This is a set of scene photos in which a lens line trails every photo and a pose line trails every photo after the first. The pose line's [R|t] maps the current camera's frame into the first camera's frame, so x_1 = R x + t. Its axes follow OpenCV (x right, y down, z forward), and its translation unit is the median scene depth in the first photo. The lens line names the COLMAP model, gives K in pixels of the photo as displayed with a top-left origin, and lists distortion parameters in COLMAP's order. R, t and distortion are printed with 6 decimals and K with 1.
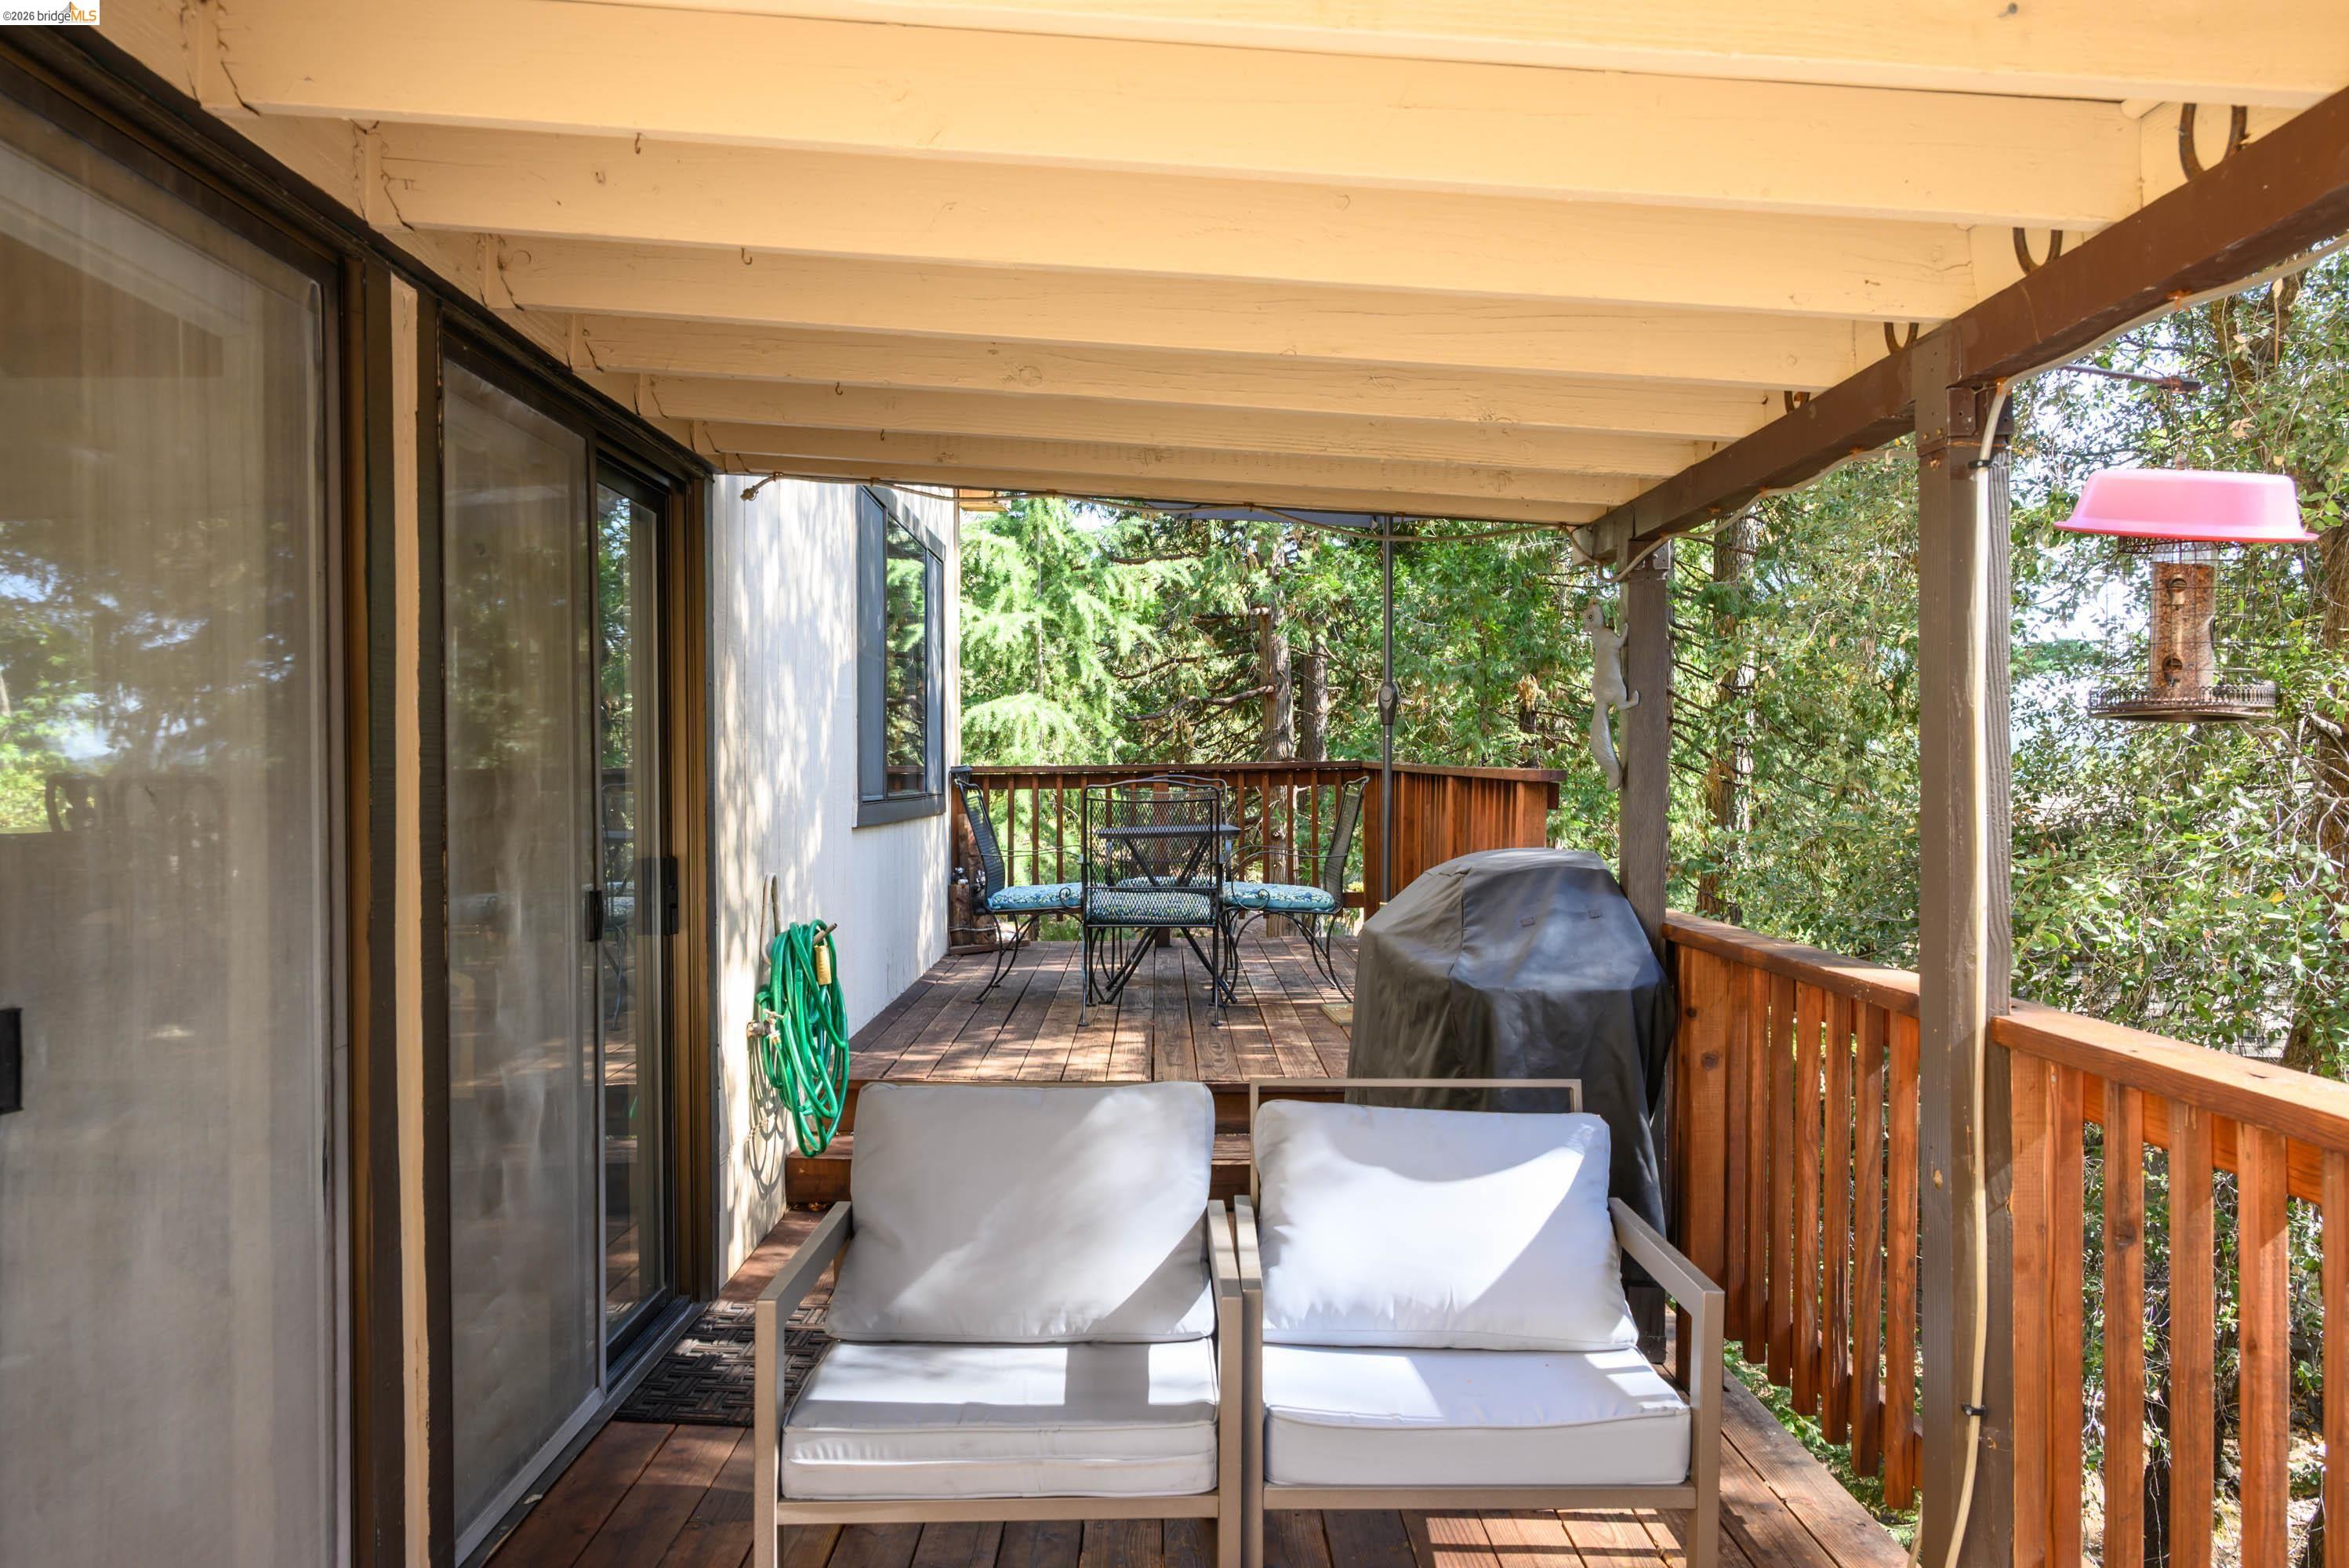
lens RADIAL K [[1759.1, 0, 1177.6], [0, 1759.1, 783.9], [0, 0, 1]] dist [-0.007663, -0.000986]
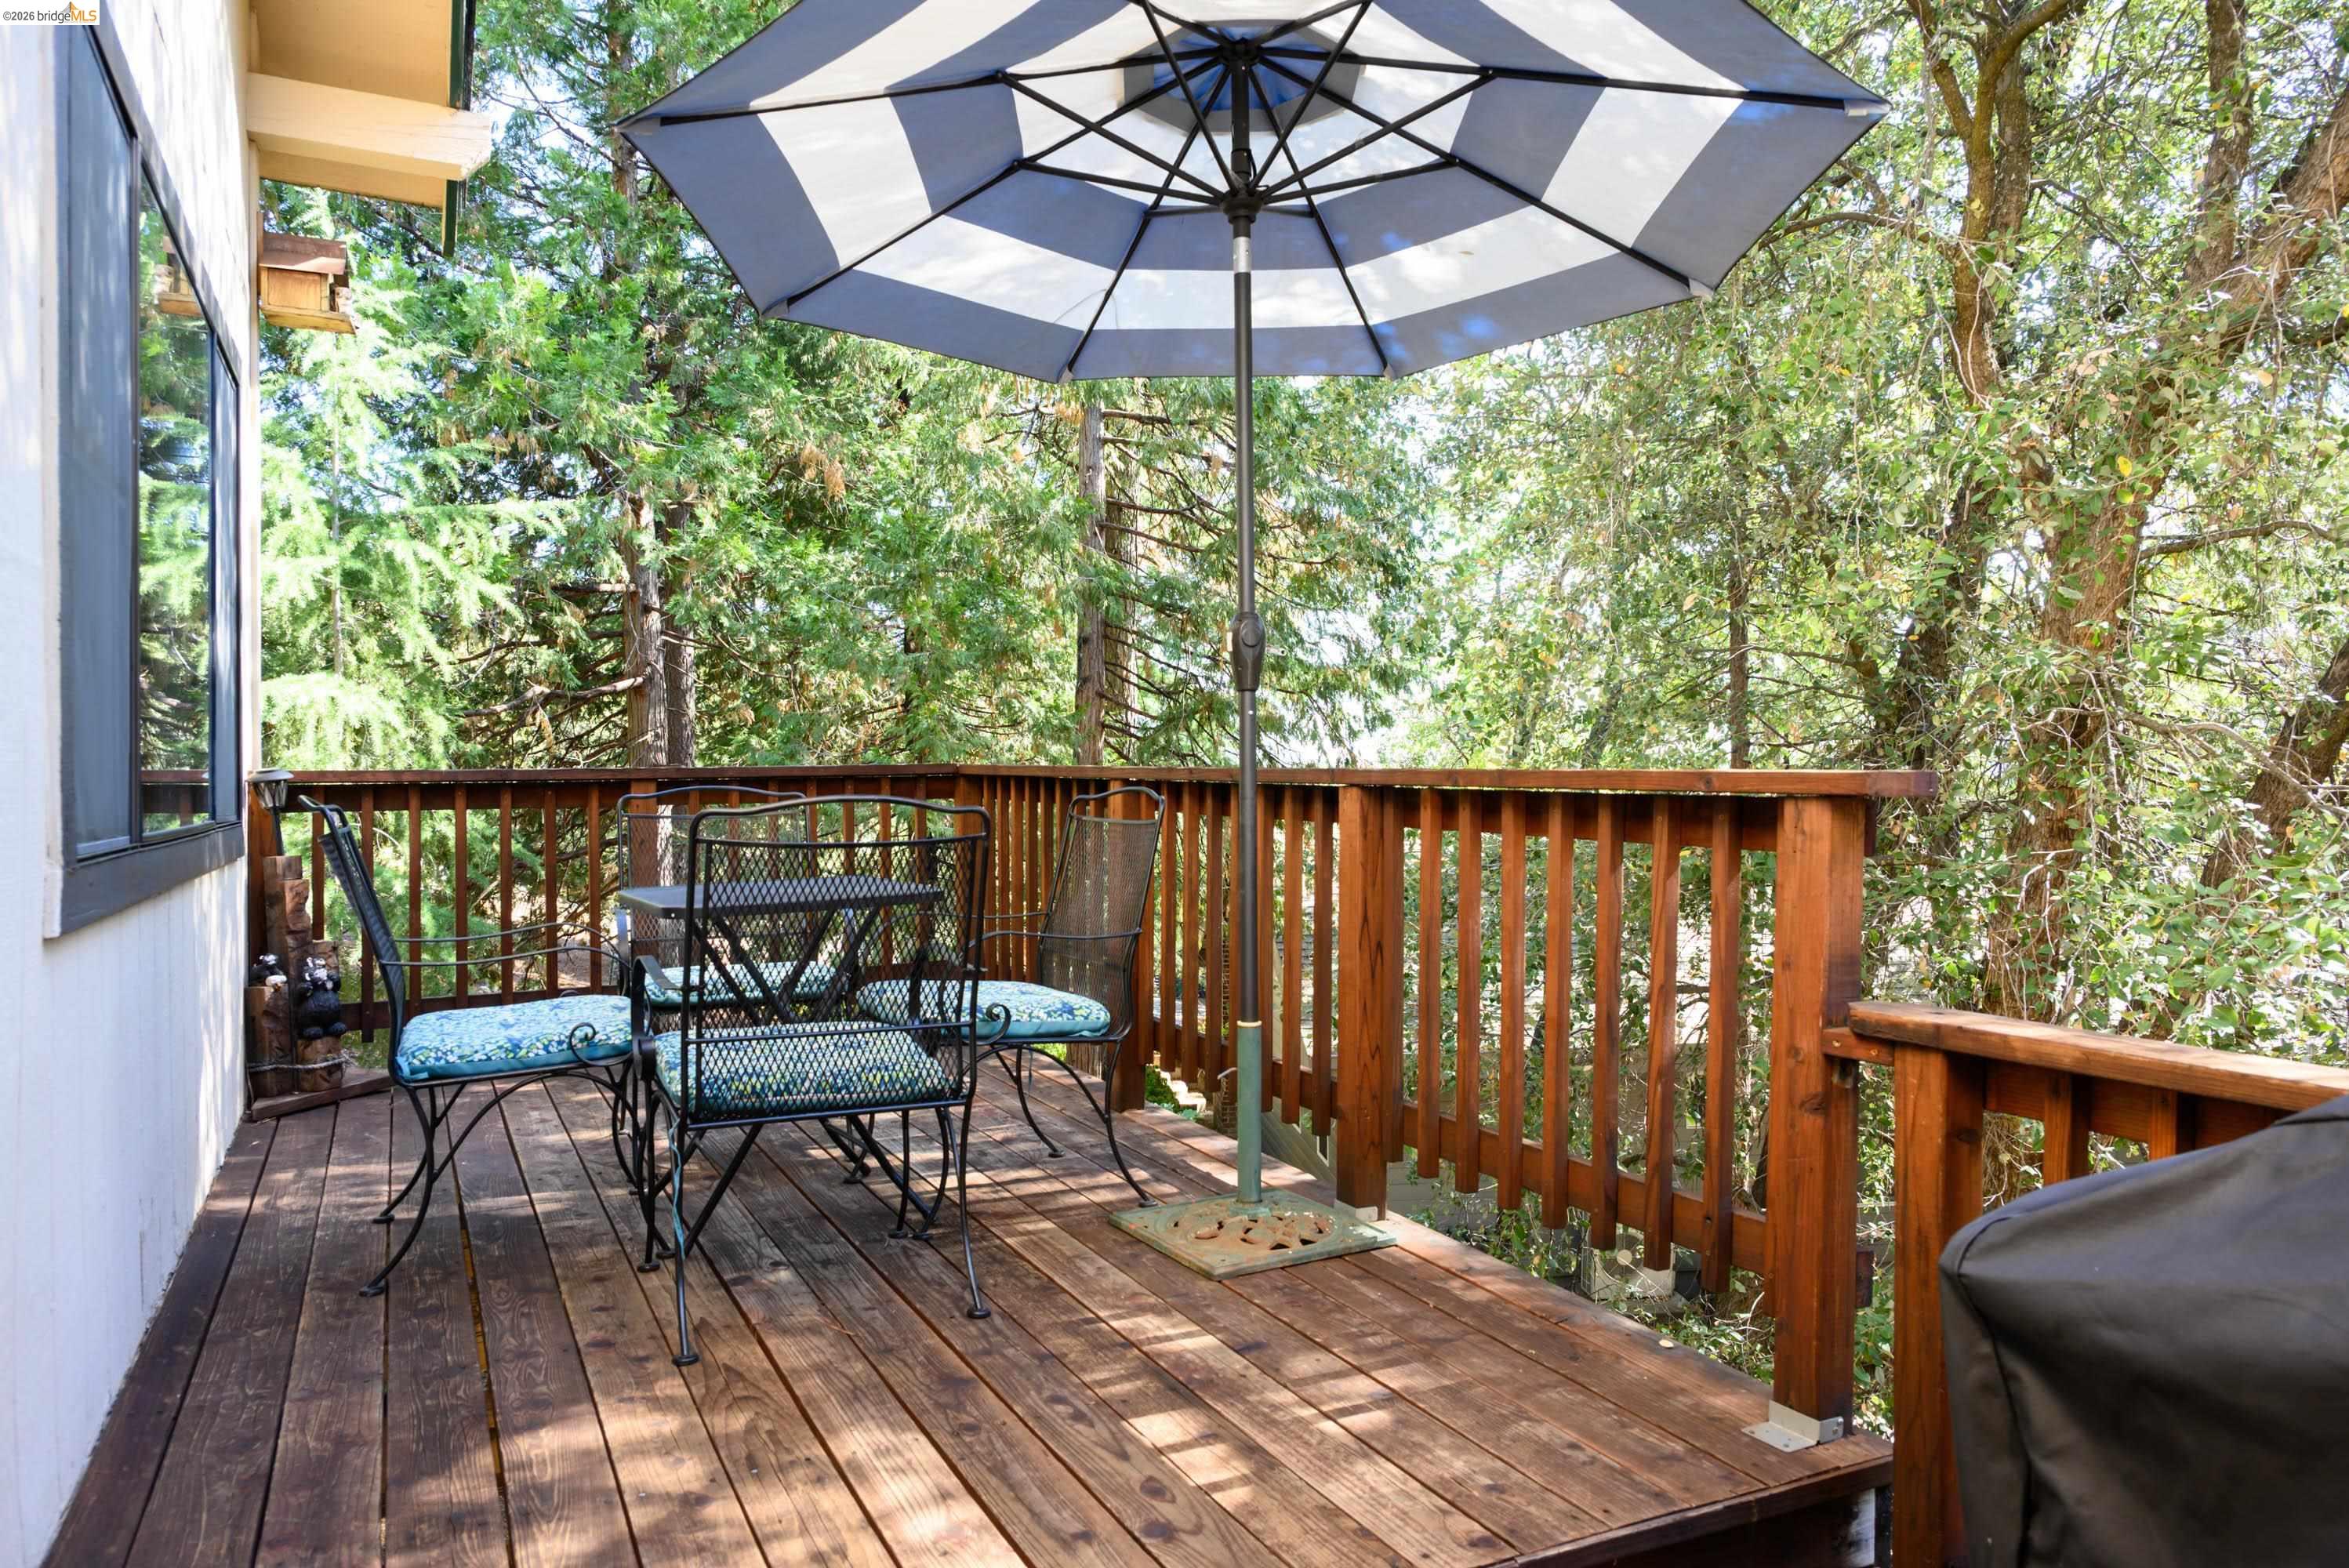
lens RADIAL K [[1640.5, 0, 1168.7], [0, 1640.5, 782.8], [0, 0, 1]] dist [0.005472, 0.001452]
pose [[0.910583, -0.004994, 0.413295, -0.048007], [0.007034, 0.999969, -0.003415, -0.001619], [-0.413266, 0.006017, 0.910591, 0.249181]]
